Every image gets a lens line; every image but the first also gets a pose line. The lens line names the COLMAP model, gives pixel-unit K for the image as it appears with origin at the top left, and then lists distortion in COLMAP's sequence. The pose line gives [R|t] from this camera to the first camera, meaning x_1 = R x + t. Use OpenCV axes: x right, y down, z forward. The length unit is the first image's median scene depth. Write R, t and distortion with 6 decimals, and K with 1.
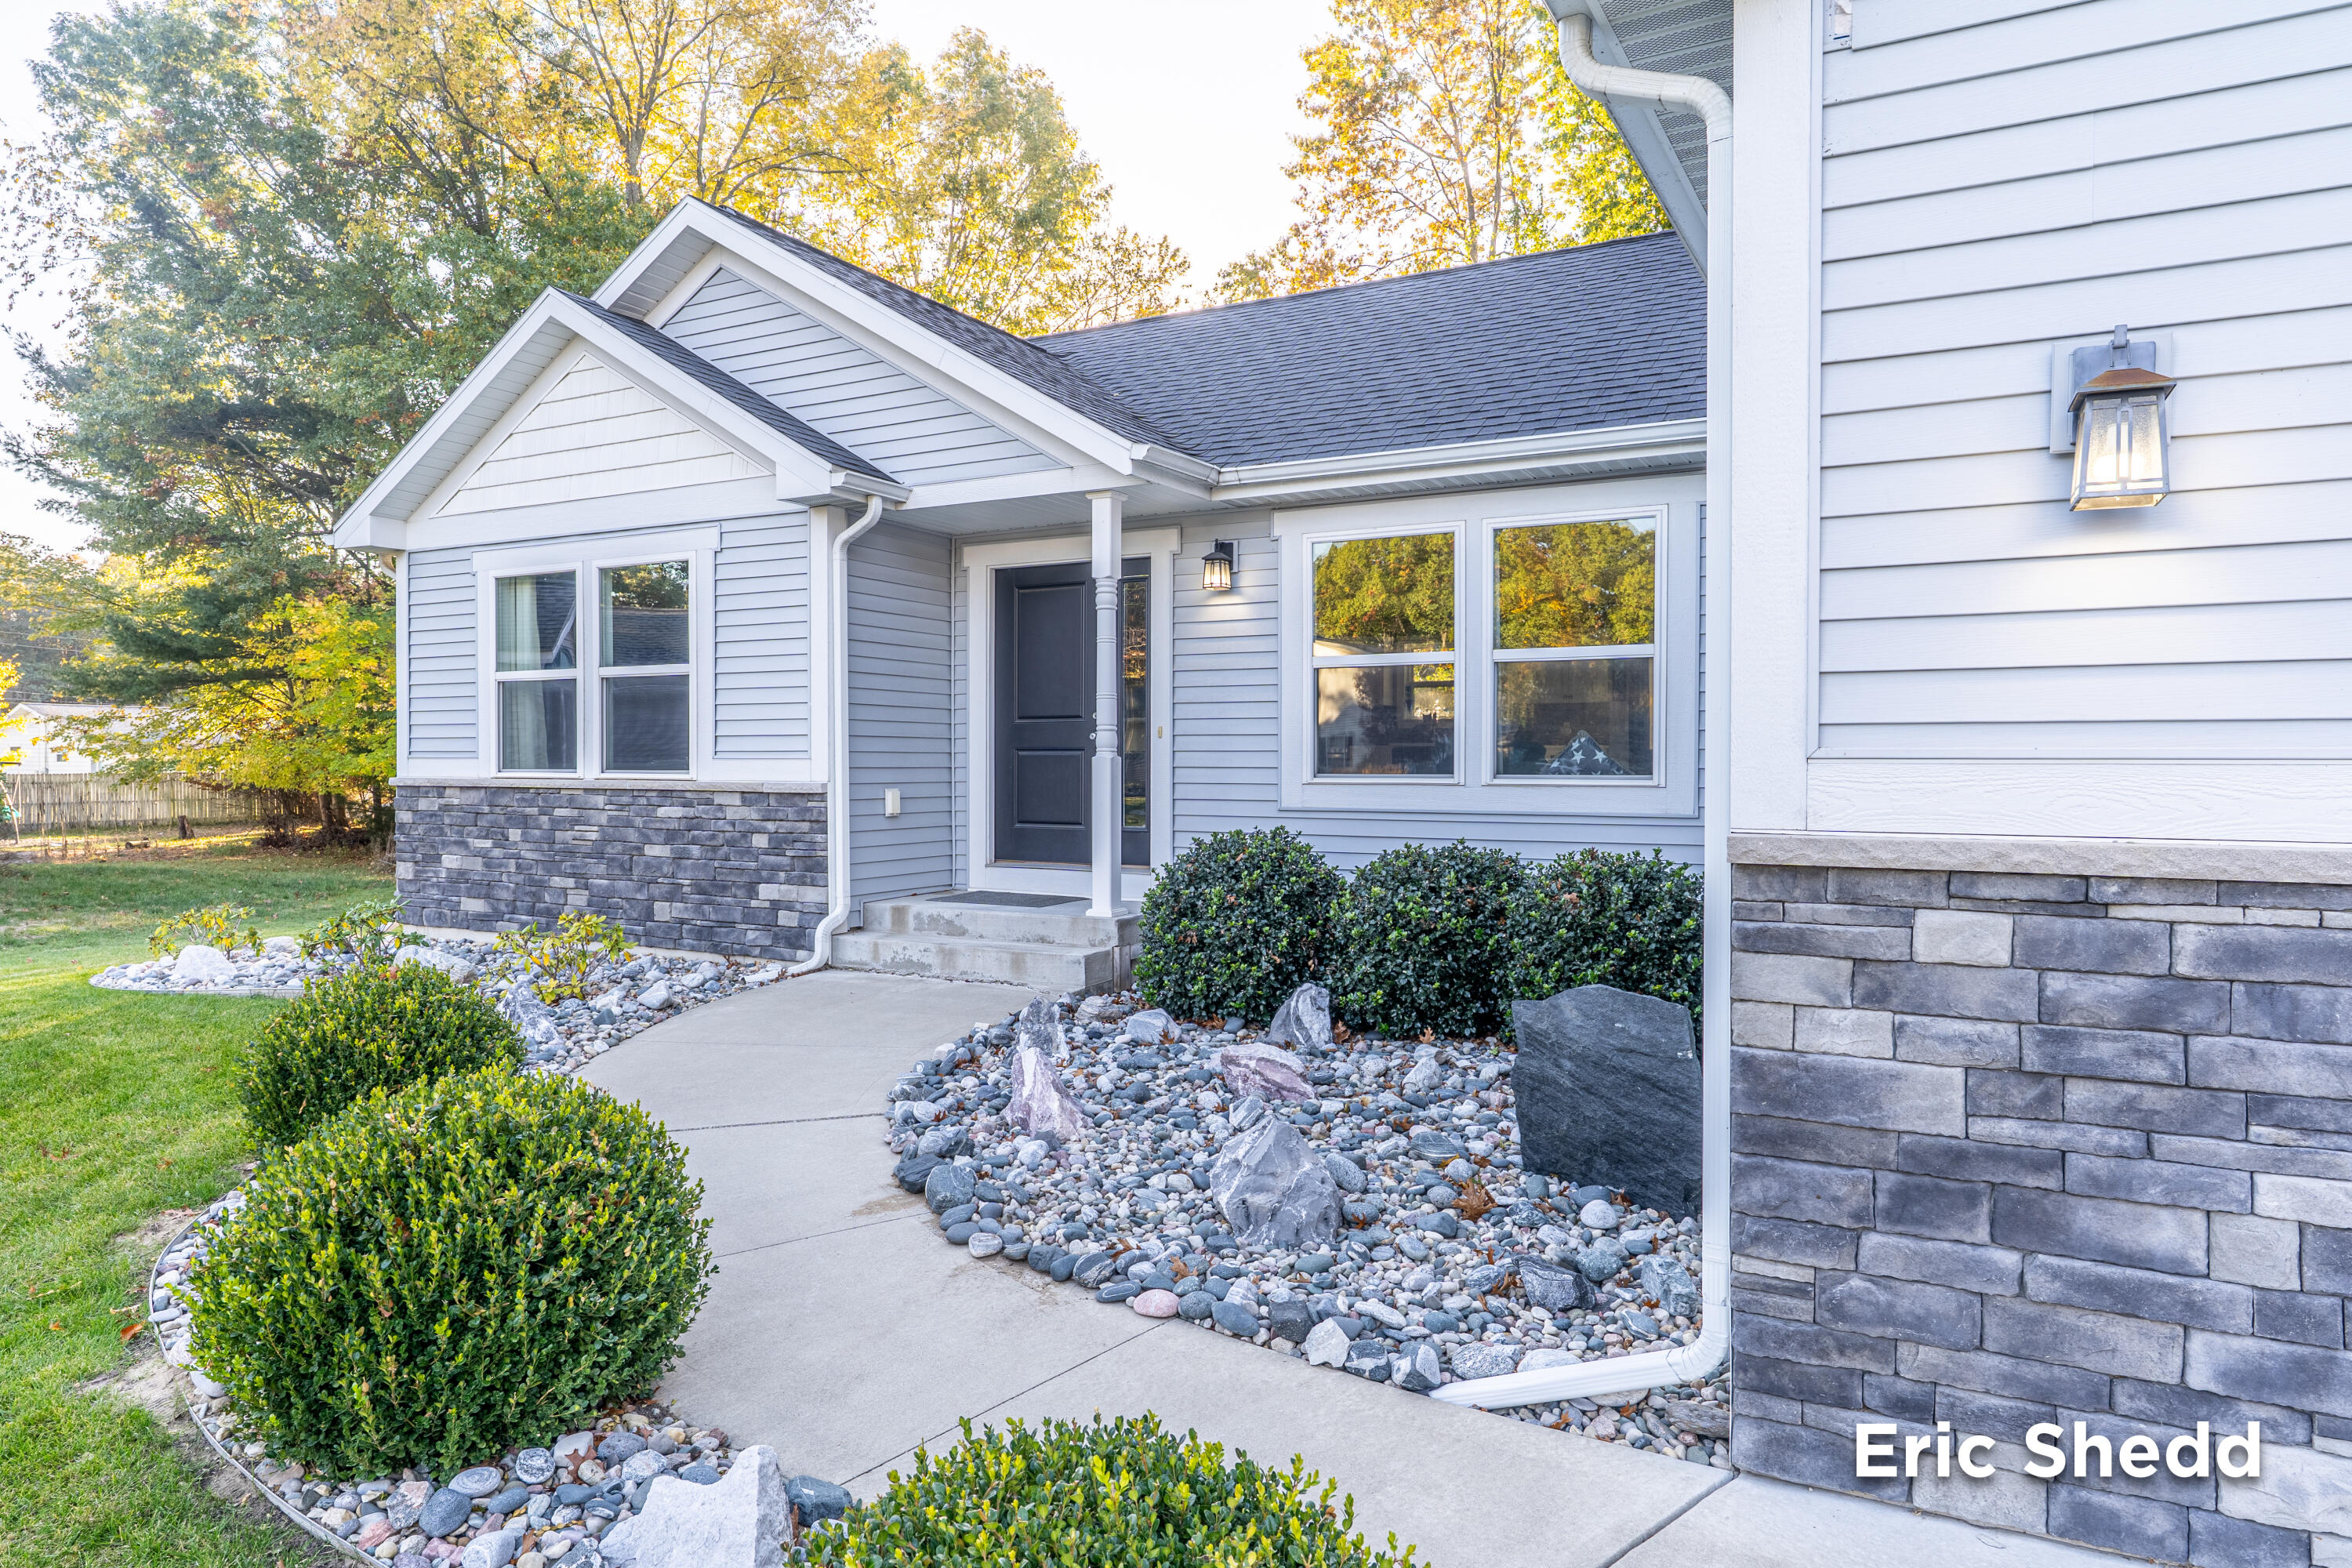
lens RADIAL K [[1486.7, 0, 1111.4], [0, 1486.7, 787.0], [0, 0, 1]] dist [0.000820, -0.000624]
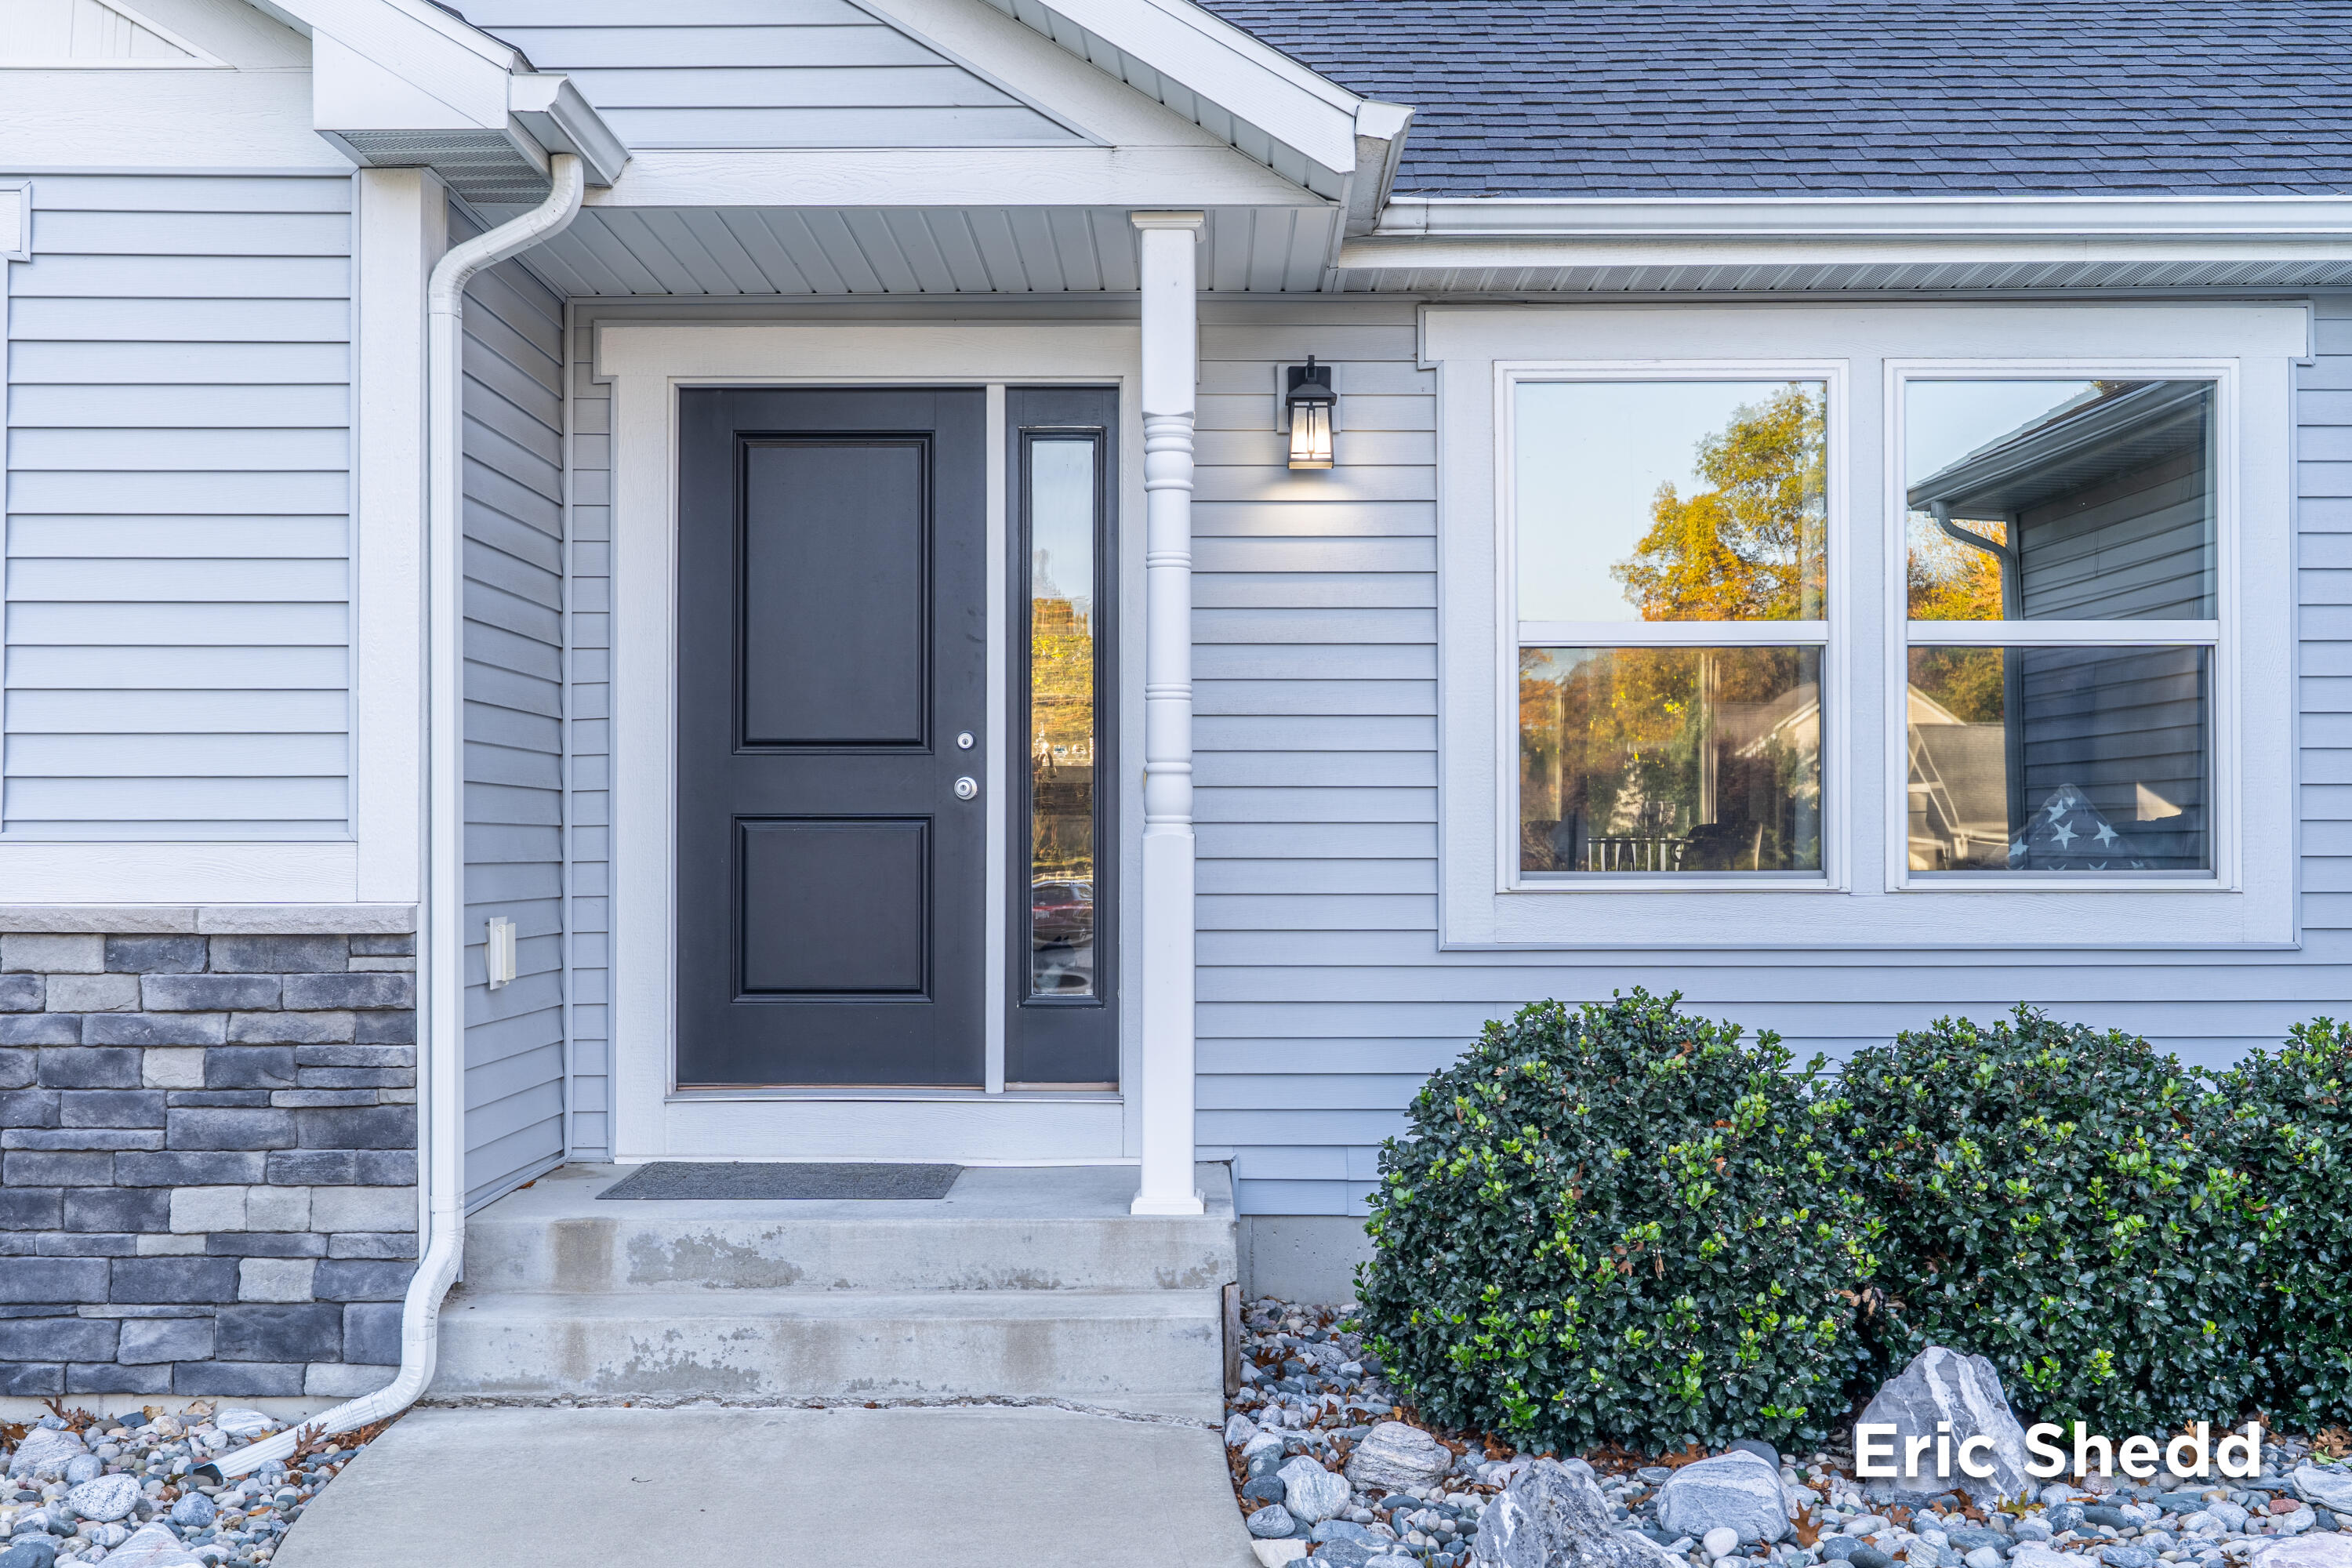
lens RADIAL K [[2523.7, 0, 1176.0], [0, 2523.7, 784.0], [0, 0, 1]] dist [0.010429, -0.013176]
pose [[0.868827, 0.008776, 0.495038, -0.337646], [0.011564, 0.999210, -0.038011, -0.007004], [-0.494981, 0.038749, 0.868039, 0.352184]]
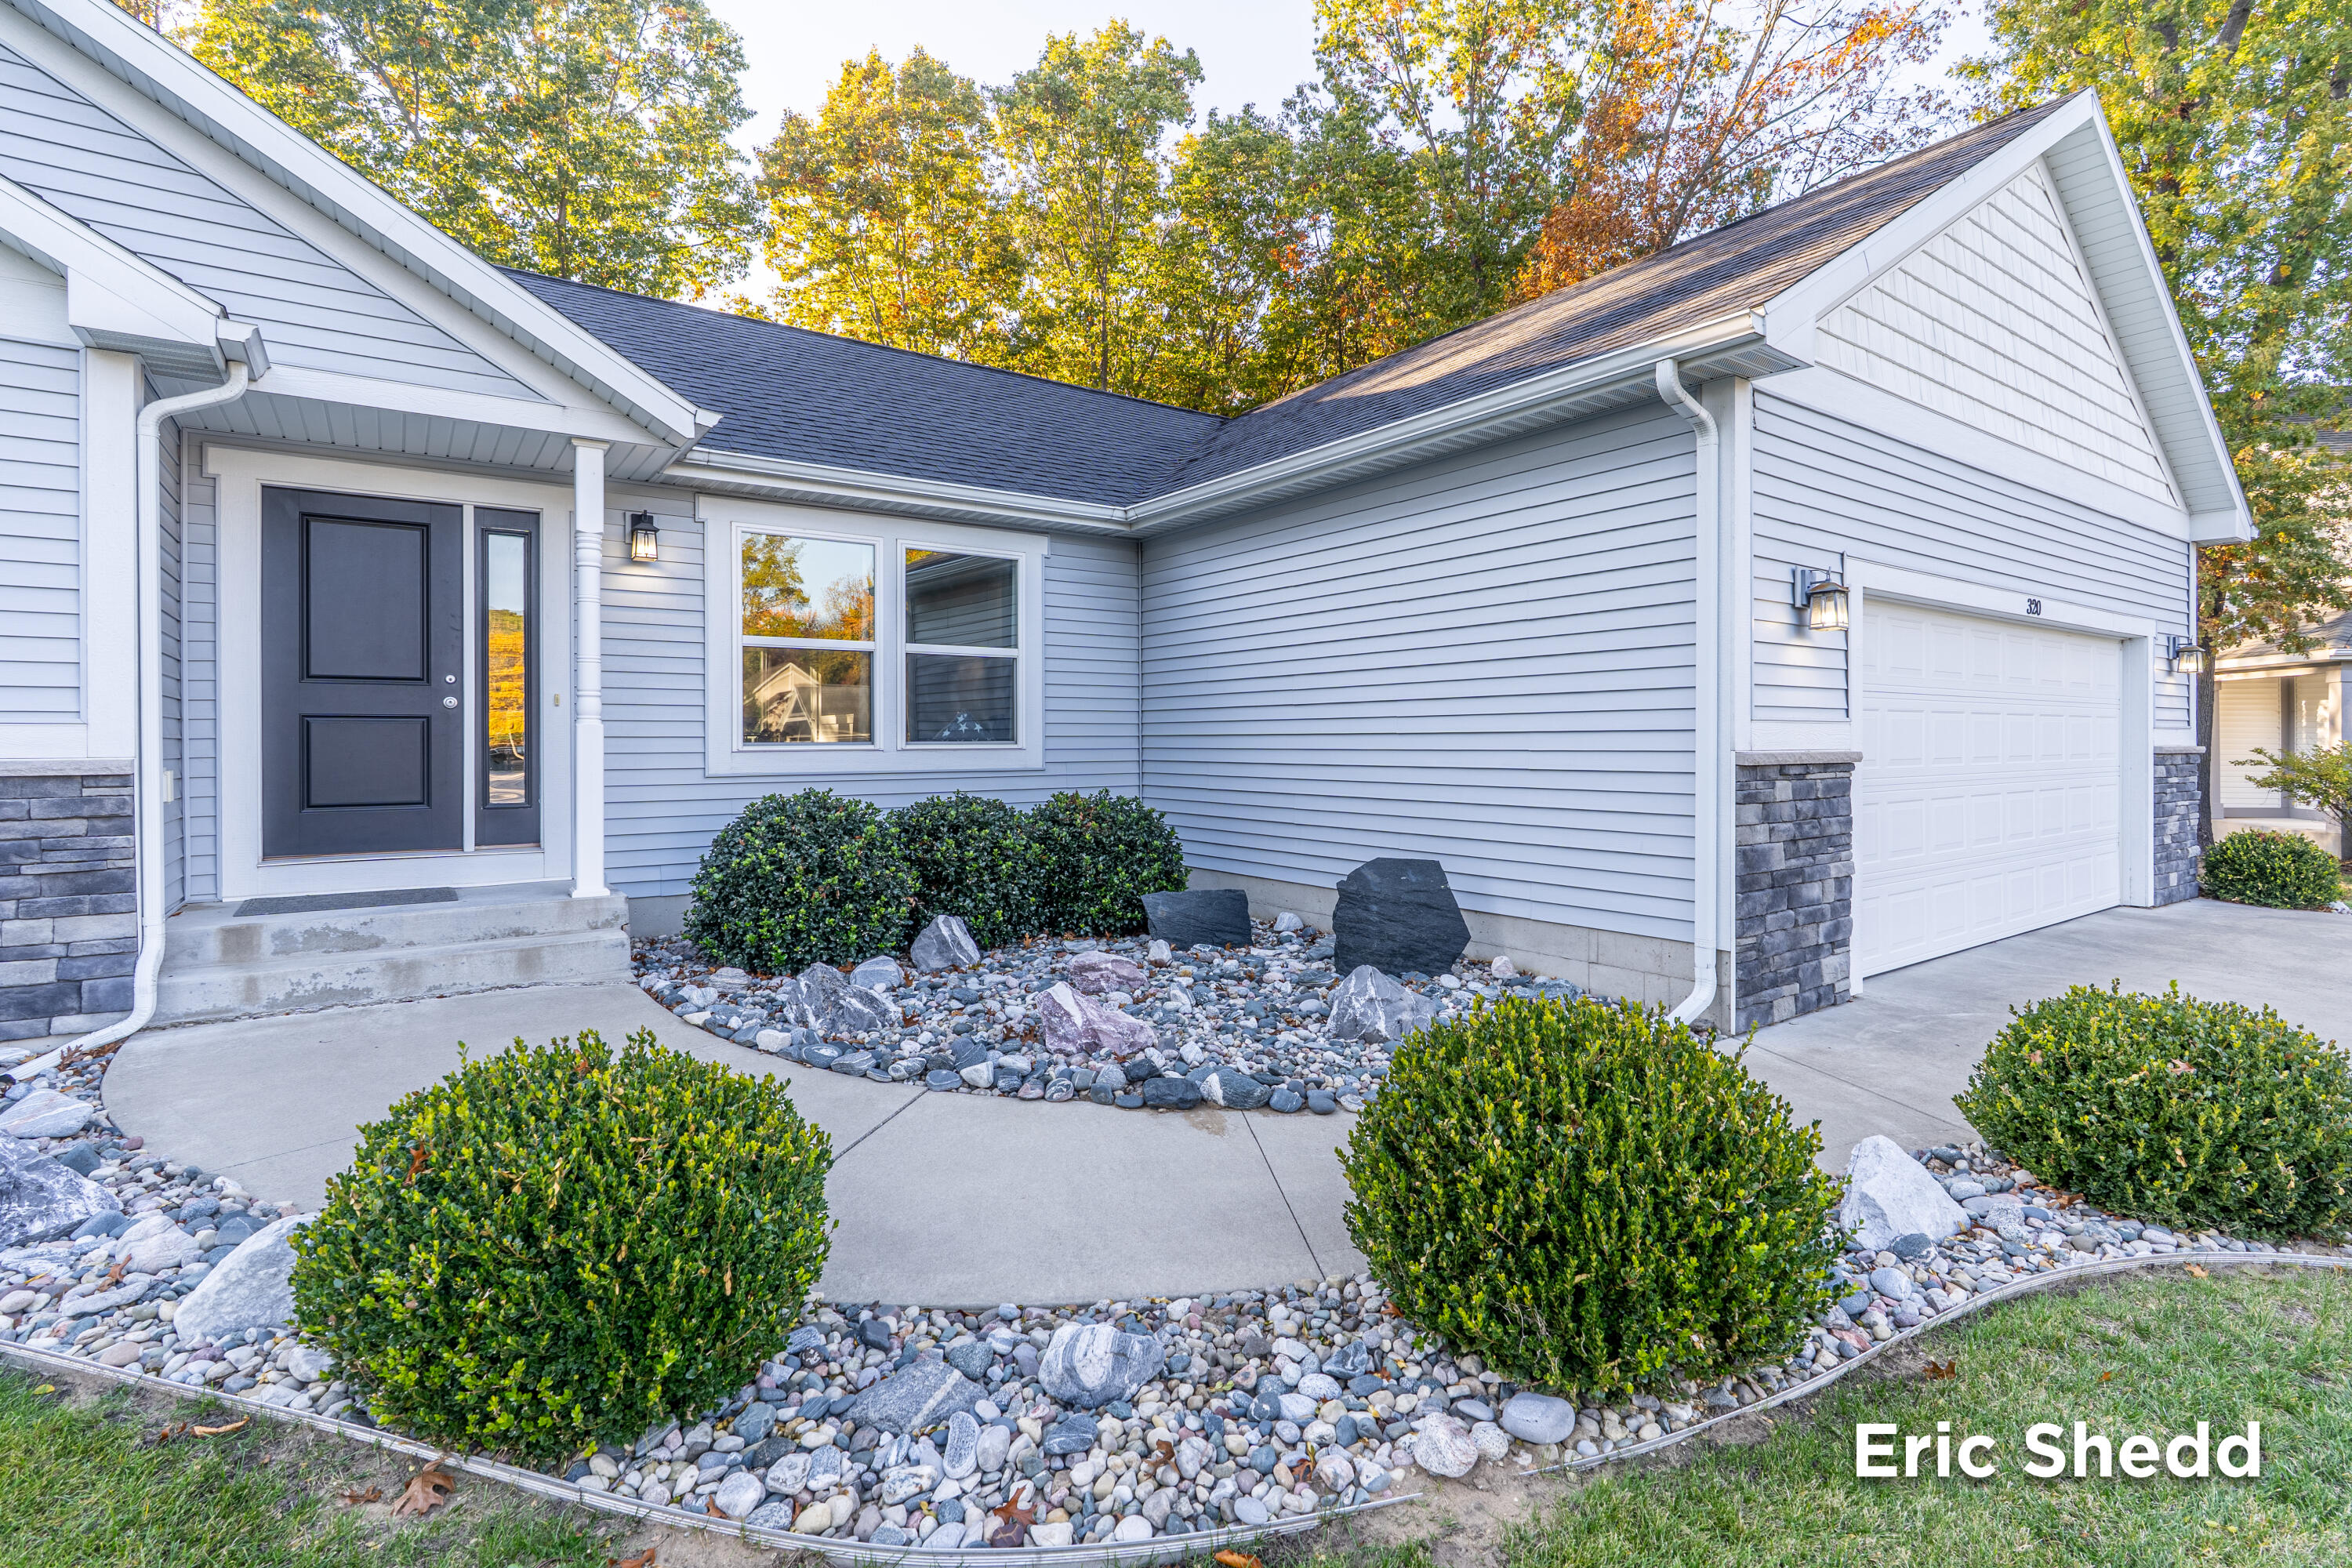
lens RADIAL K [[1131.3, 0, 1248.7], [0, 1131.3, 741.1], [0, 0, 1]] dist [-0.003310, 0.000038]
pose [[0.386952, -0.003121, 0.922094, -0.467614], [0.020999, 0.999765, -0.005429, 0.002299], [-0.921861, 0.021464, 0.386927, 0.326472]]
